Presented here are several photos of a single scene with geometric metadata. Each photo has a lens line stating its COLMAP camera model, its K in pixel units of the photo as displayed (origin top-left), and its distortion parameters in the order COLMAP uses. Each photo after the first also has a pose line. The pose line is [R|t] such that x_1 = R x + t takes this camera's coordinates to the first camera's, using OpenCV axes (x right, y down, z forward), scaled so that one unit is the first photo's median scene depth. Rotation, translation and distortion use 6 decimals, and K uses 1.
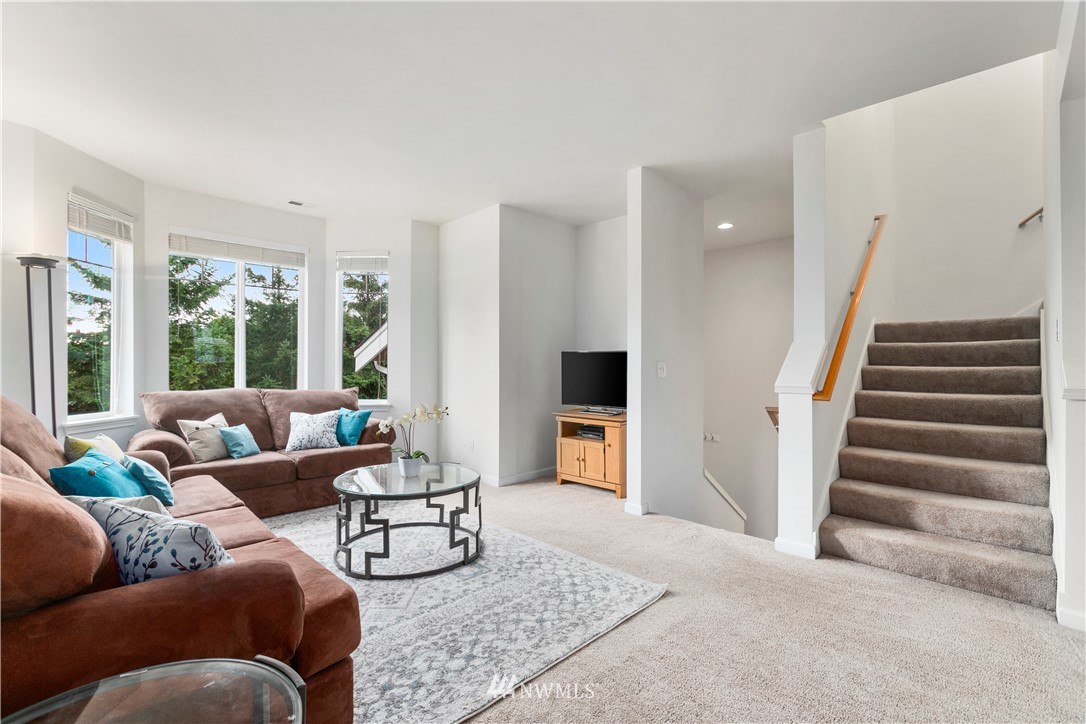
lens RADIAL K [[490.4, 0, 538.8], [0, 490.4, 363.5], [0, 0, 1]] dist [-0.001442, 0.003443]
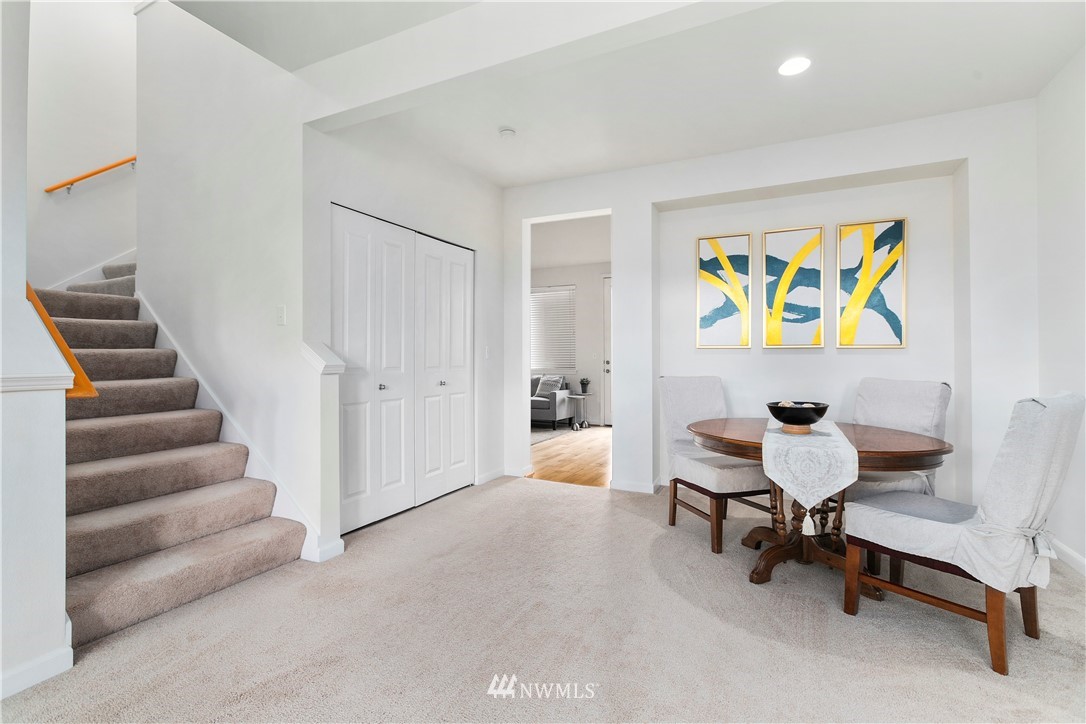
lens RADIAL K [[490.4, 0, 537.2], [0, 490.4, 352.8], [0, 0, 1]] dist [-0.001442, 0.003443]
pose [[-0.291661, 0.004940, 0.956509, -0.173661], [-0.000909, 0.999985, -0.005442, 0.019994], [-0.956521, -0.002456, -0.291652, 0.625546]]
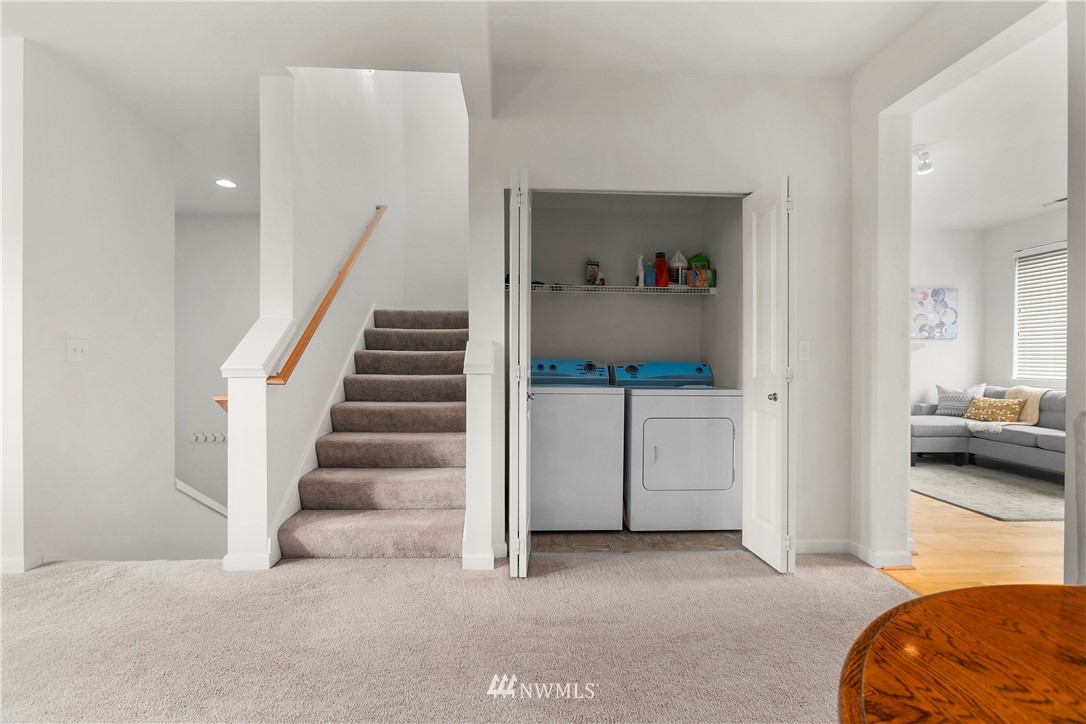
lens RADIAL K [[490.4, 0, 541.7], [0, 490.4, 363.9], [0, 0, 1]] dist [-0.001442, 0.003443]
pose [[0.688392, -0.006004, 0.725314, 0.264660], [-0.004390, 0.999913, 0.012444, 0.025184], [-0.725325, -0.011751, 0.688306, 0.060685]]
